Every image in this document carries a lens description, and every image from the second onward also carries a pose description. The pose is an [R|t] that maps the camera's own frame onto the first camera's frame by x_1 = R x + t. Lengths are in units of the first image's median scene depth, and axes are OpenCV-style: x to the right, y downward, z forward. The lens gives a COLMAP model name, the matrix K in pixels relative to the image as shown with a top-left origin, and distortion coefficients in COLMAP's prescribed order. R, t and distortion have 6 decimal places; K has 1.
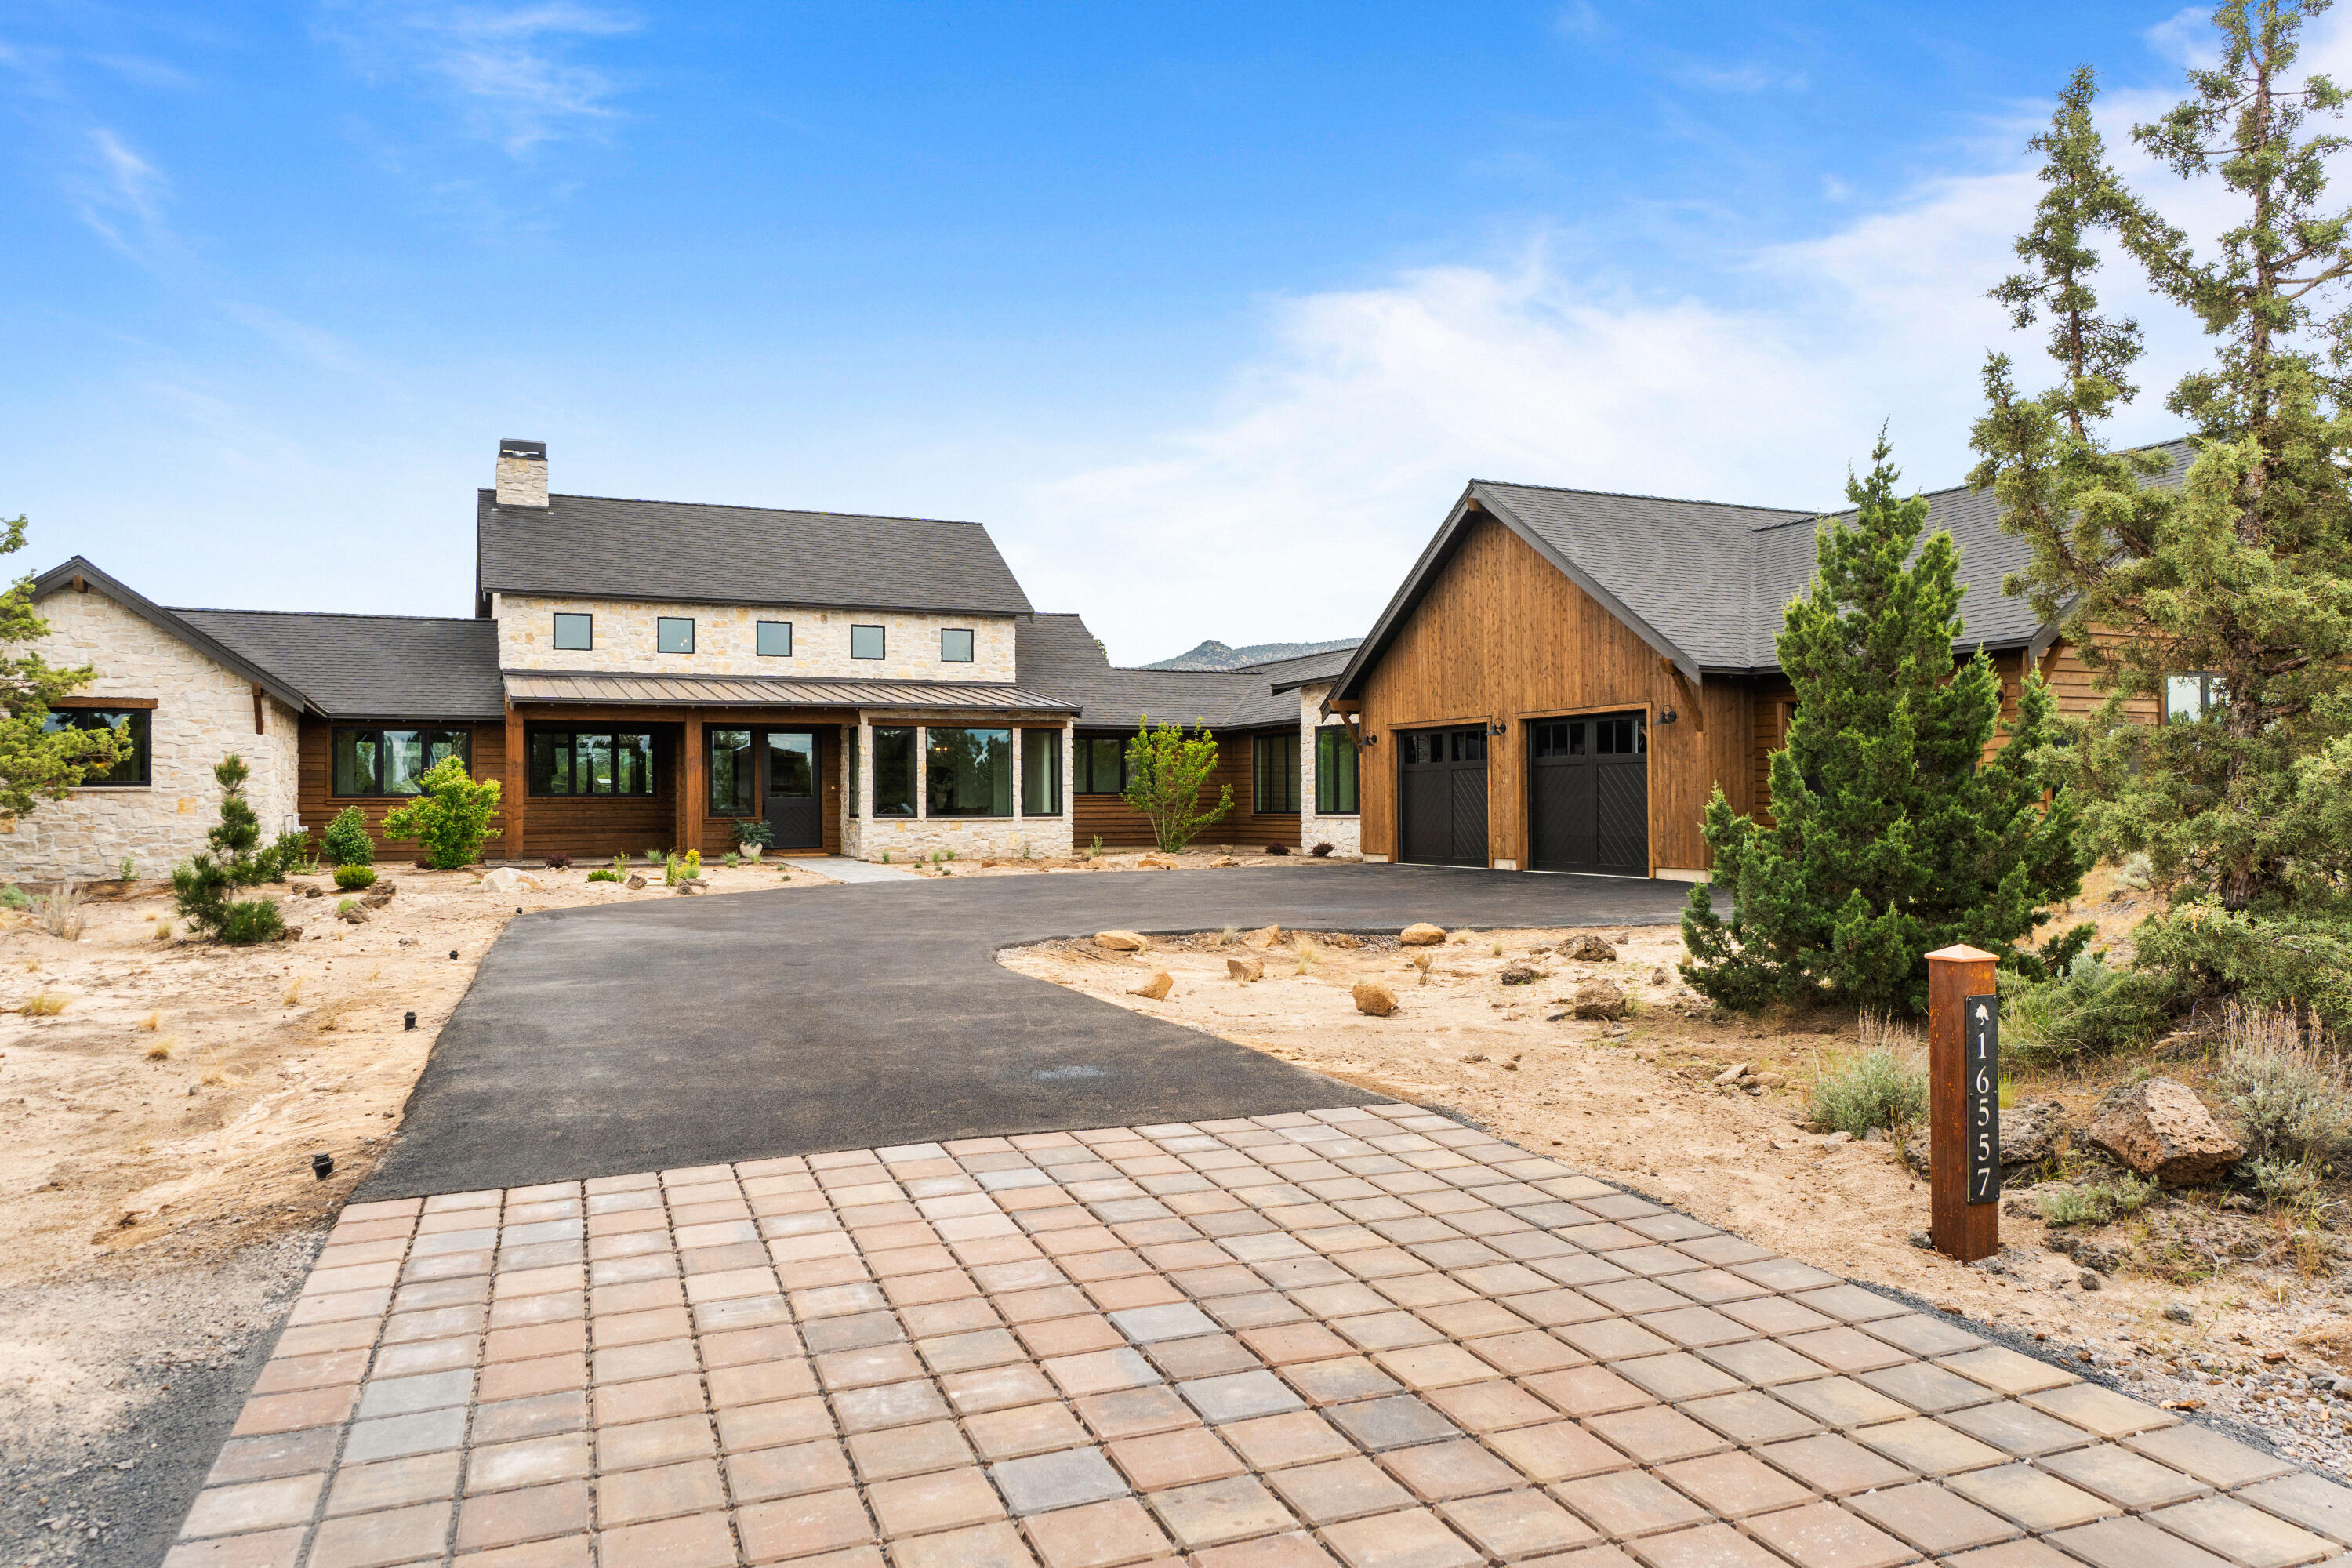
lens RADIAL K [[1568.6, 0, 1165.7], [0, 1568.6, 762.6], [0, 0, 1]] dist [-0.030278, 0.001267]
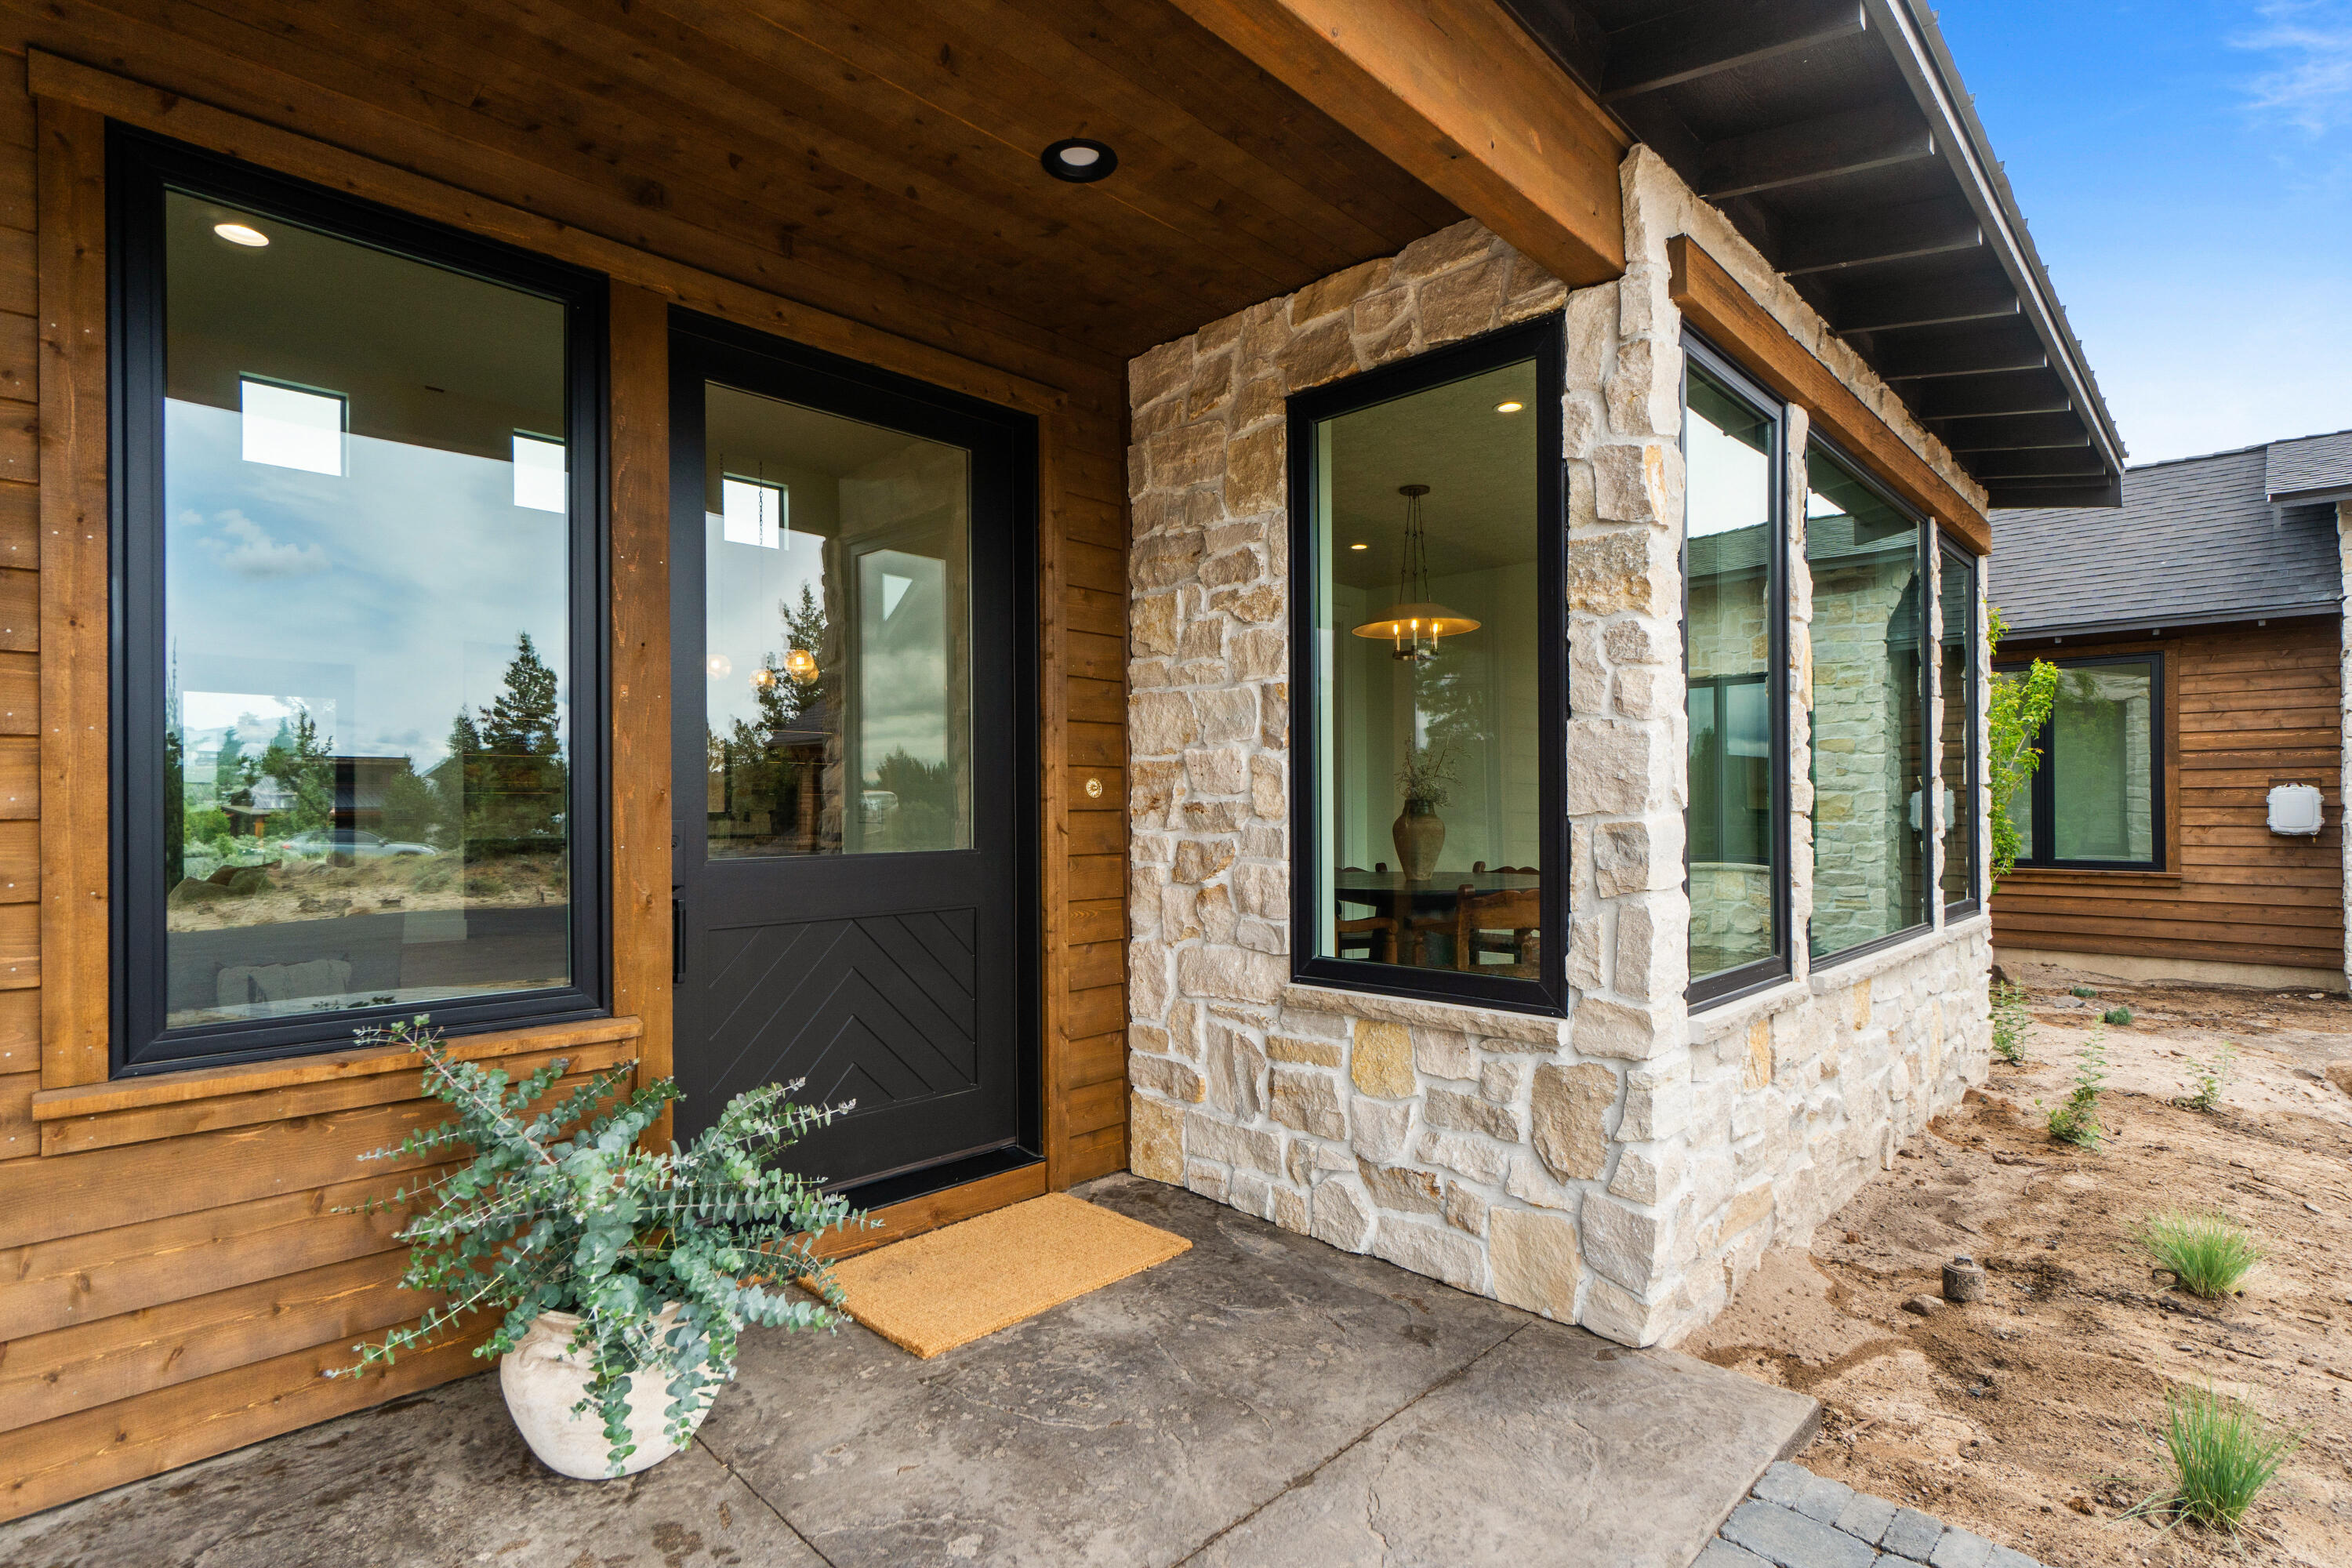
lens RADIAL K [[1129.9, 0, 1158.1], [0, 1129.9, 801.2], [0, 0, 1]] dist [0.000994, -0.000472]
pose [[0.927783, 0.005574, 0.373079, -0.249110], [-0.012120, 0.999811, 0.015203, 0.015650], [-0.372924, -0.018626, 0.927675, 0.878590]]
